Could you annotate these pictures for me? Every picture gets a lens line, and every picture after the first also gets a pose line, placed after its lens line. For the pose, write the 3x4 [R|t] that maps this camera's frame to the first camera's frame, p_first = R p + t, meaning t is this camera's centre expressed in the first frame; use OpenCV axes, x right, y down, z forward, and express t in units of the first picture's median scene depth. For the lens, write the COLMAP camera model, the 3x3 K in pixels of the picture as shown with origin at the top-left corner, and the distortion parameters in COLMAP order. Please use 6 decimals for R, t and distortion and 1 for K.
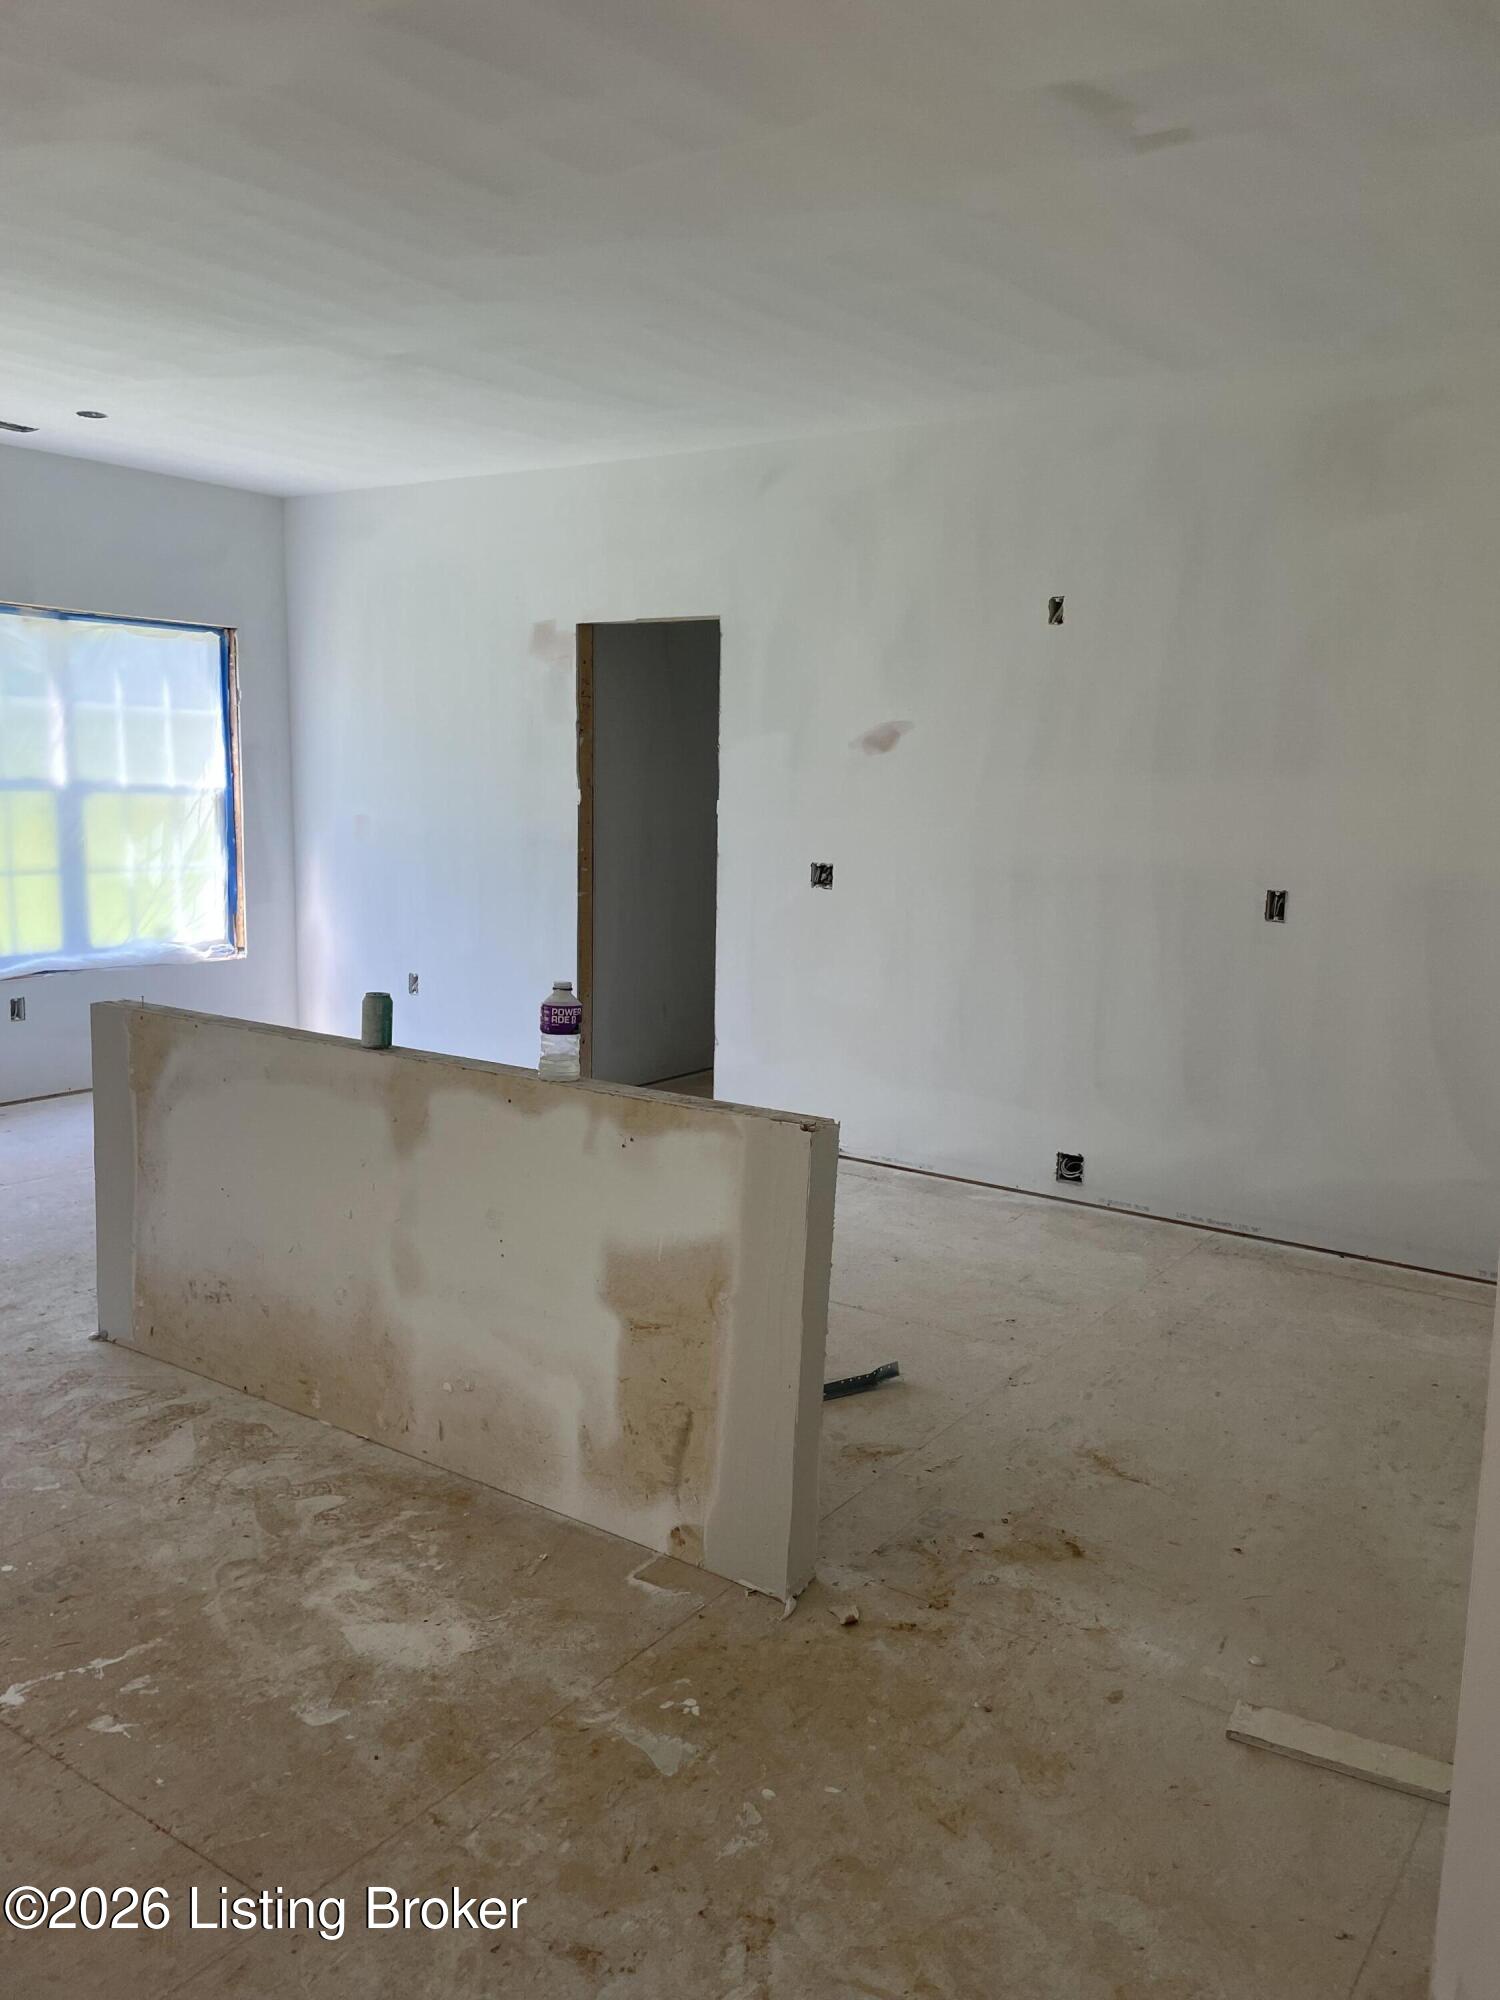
lens RADIAL K [[1529.8, 0, 768.2], [0, 1529.8, 982.3], [0, 0, 1]] dist [0.076204, -0.093075]
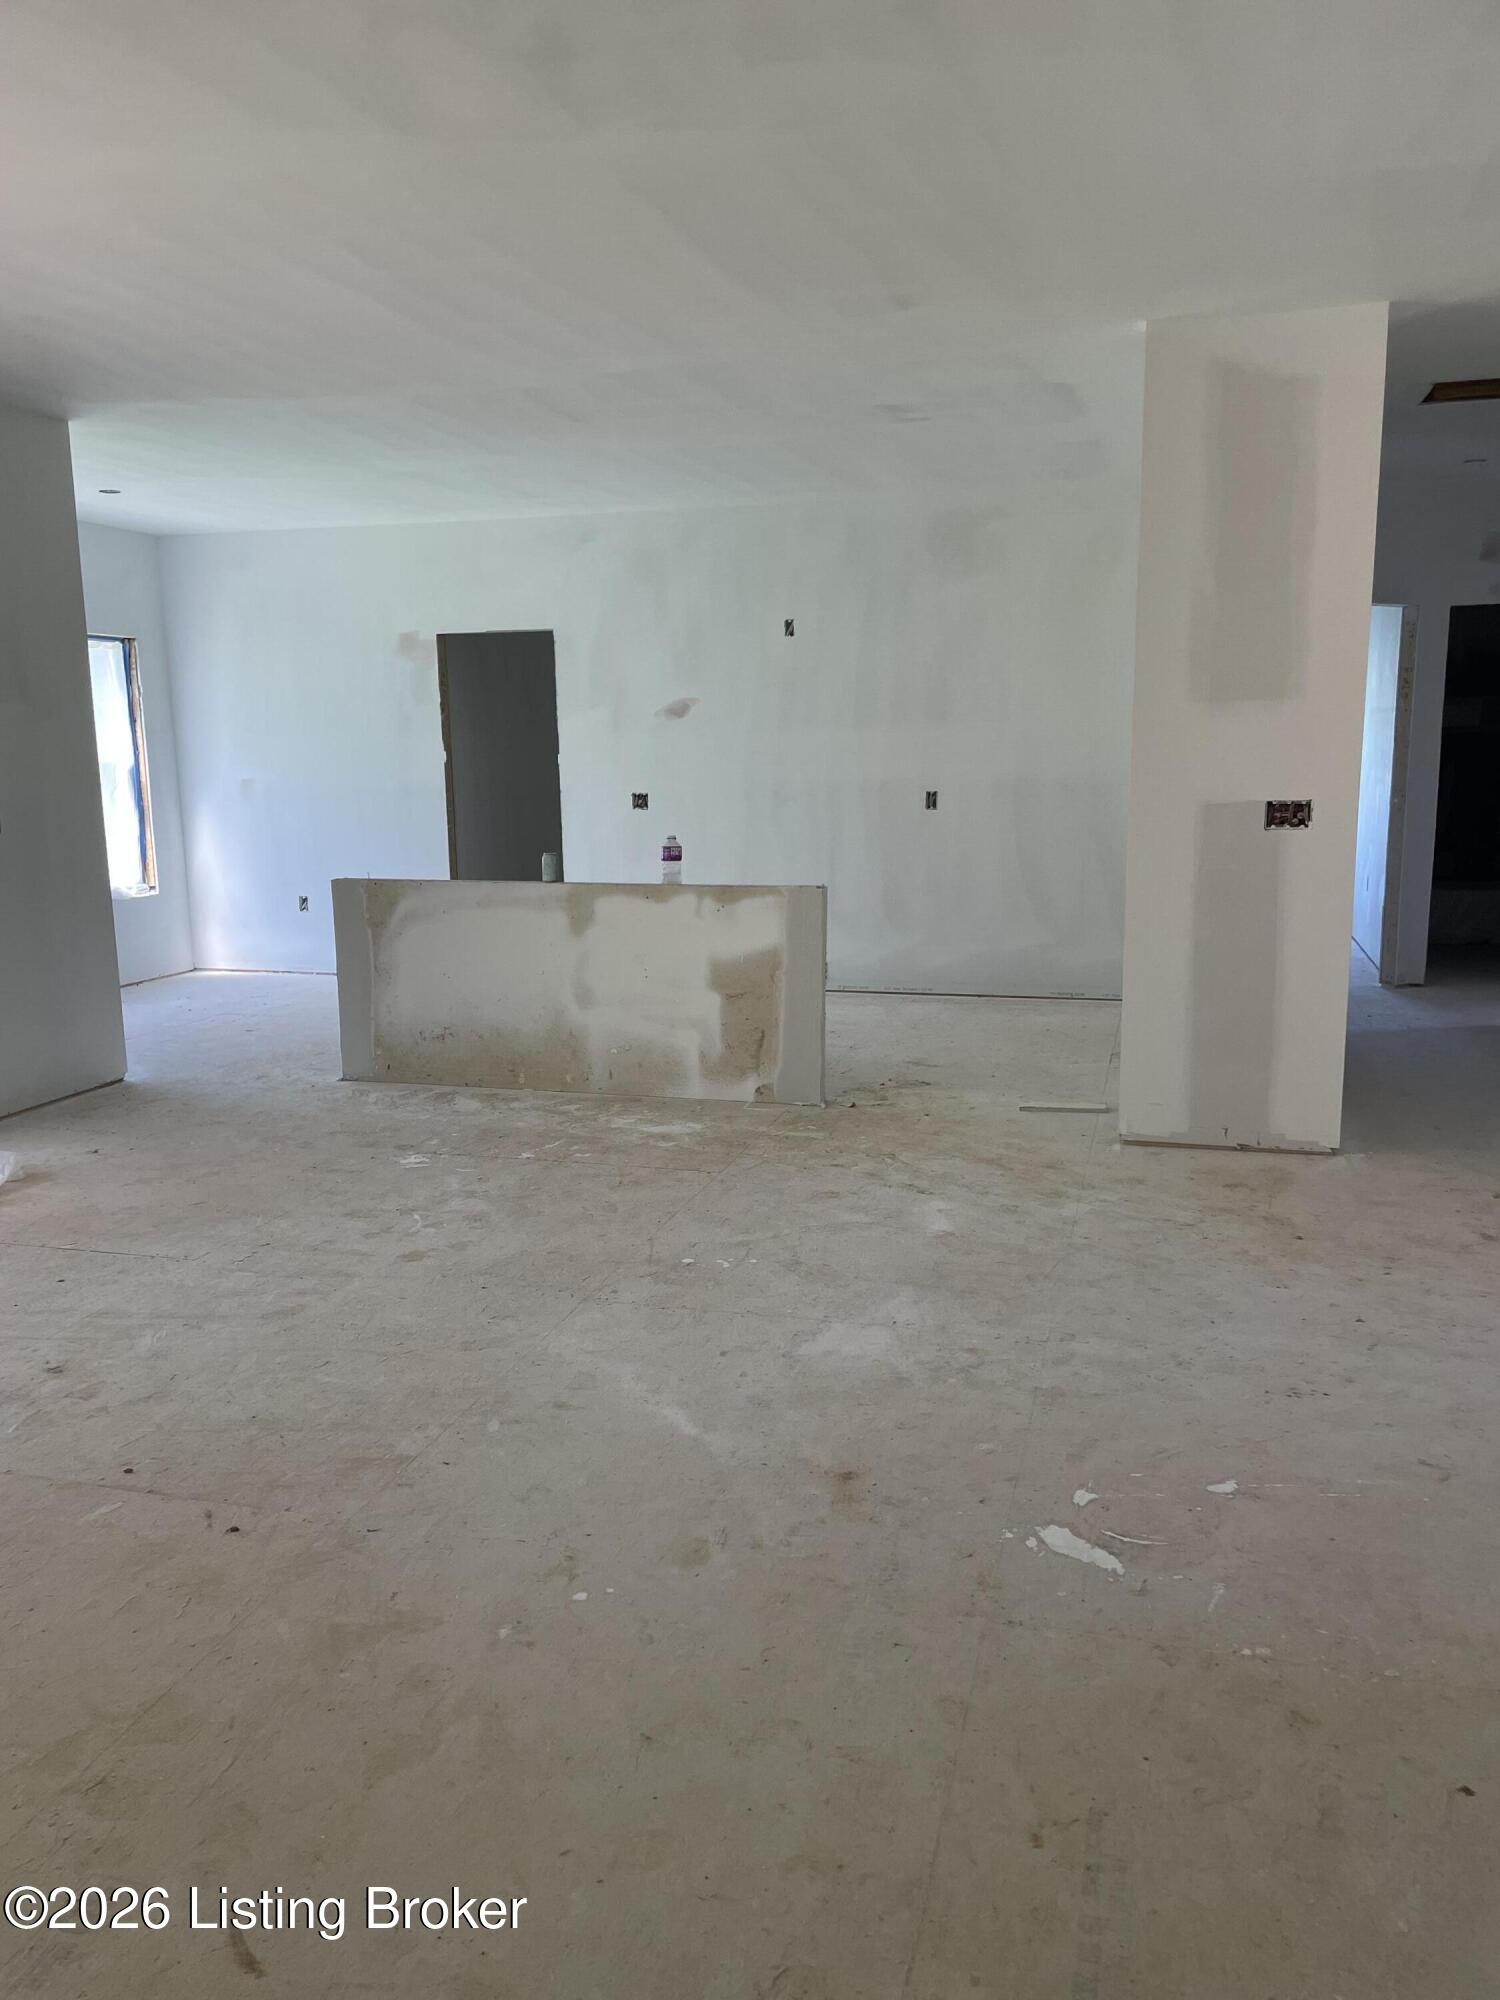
lens RADIAL K [[1529.8, 0, 746.9], [0, 1529.8, 1006.8], [0, 0, 1]] dist [0.076204, -0.093075]
pose [[0.947666, -0.089329, 0.306513, -0.417457], [0.078676, 0.995793, 0.046963, 0.084781], [-0.309419, -0.020390, 0.950707, -0.582607]]
